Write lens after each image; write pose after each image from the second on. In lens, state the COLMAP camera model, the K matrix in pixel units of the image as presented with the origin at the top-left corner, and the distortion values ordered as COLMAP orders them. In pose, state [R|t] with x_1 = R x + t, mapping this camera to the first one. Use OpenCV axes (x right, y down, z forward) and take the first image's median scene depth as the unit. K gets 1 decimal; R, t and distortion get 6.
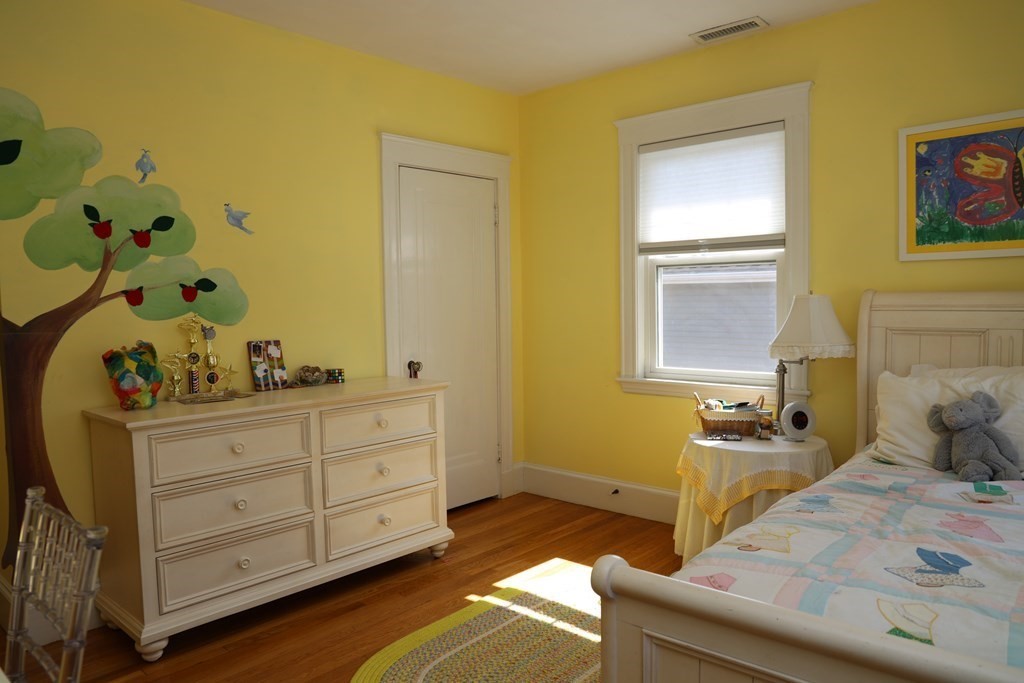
lens RADIAL K [[699.8, 0, 512.0], [0, 699.8, 341.5], [0, 0, 1]] dist [-0.095601, 0.065688]
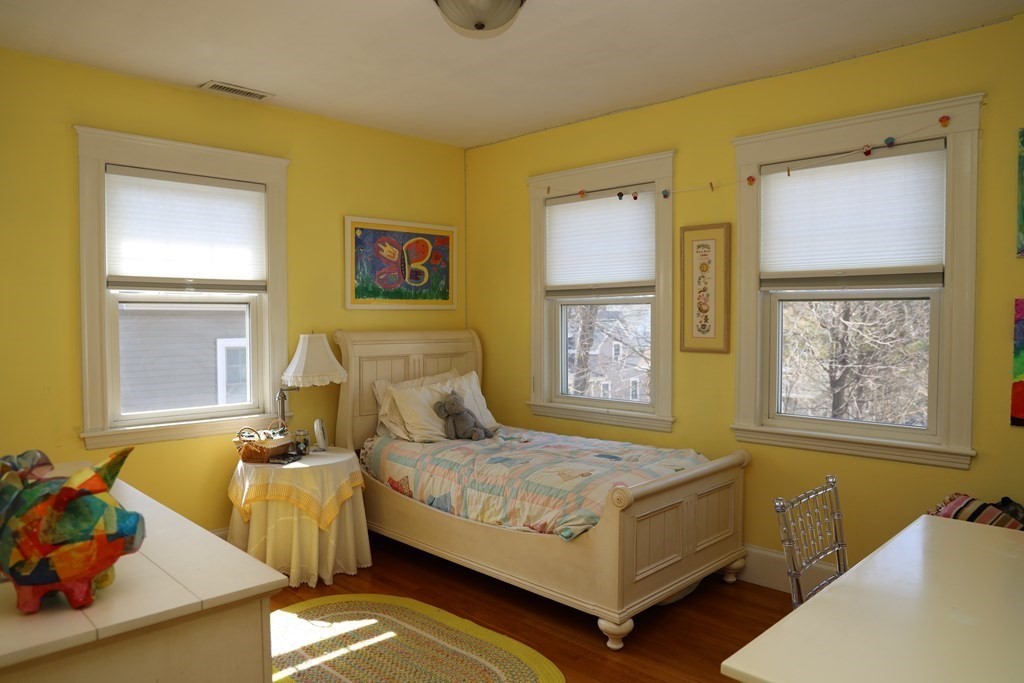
lens RADIAL K [[699.8, 0, 512.0], [0, 699.8, 341.5], [0, 0, 1]] dist [-0.095601, 0.065688]
pose [[0.053186, -0.017743, 0.998427, -0.866138], [0.059577, 0.998117, 0.014564, -0.053736], [-0.996806, 0.058708, 0.054143, 0.606722]]
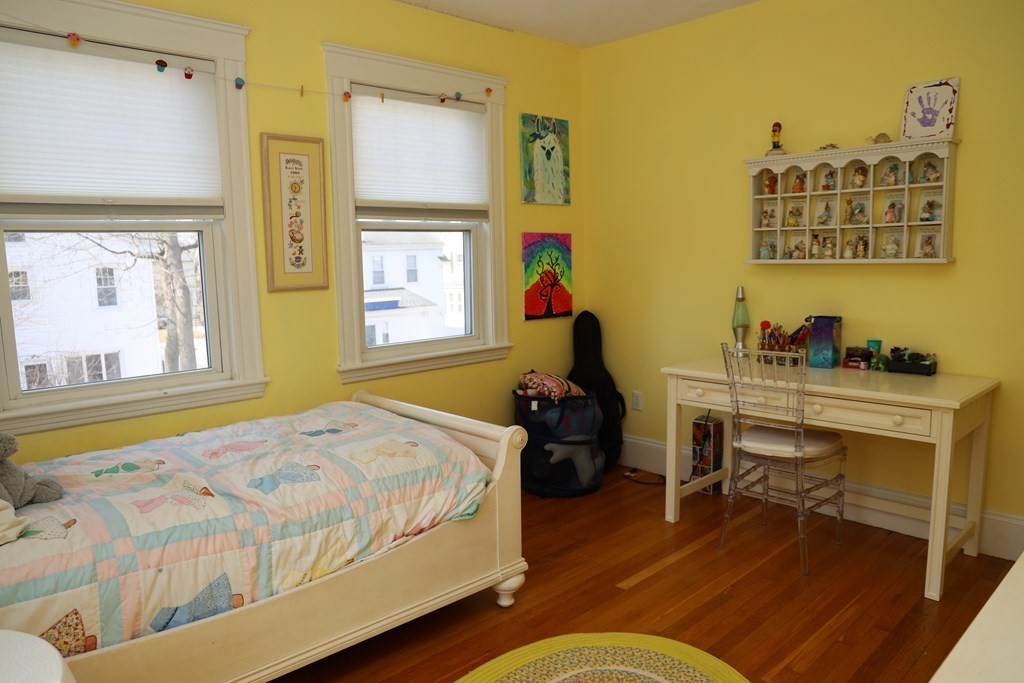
lens RADIAL K [[699.8, 0, 512.0], [0, 699.8, 341.5], [0, 0, 1]] dist [-0.095601, 0.065688]
pose [[-0.995316, 0.024082, 0.093622, -0.018376], [0.040857, 0.982518, 0.181627, -0.096283], [-0.087612, 0.184602, -0.978901, 1.337510]]
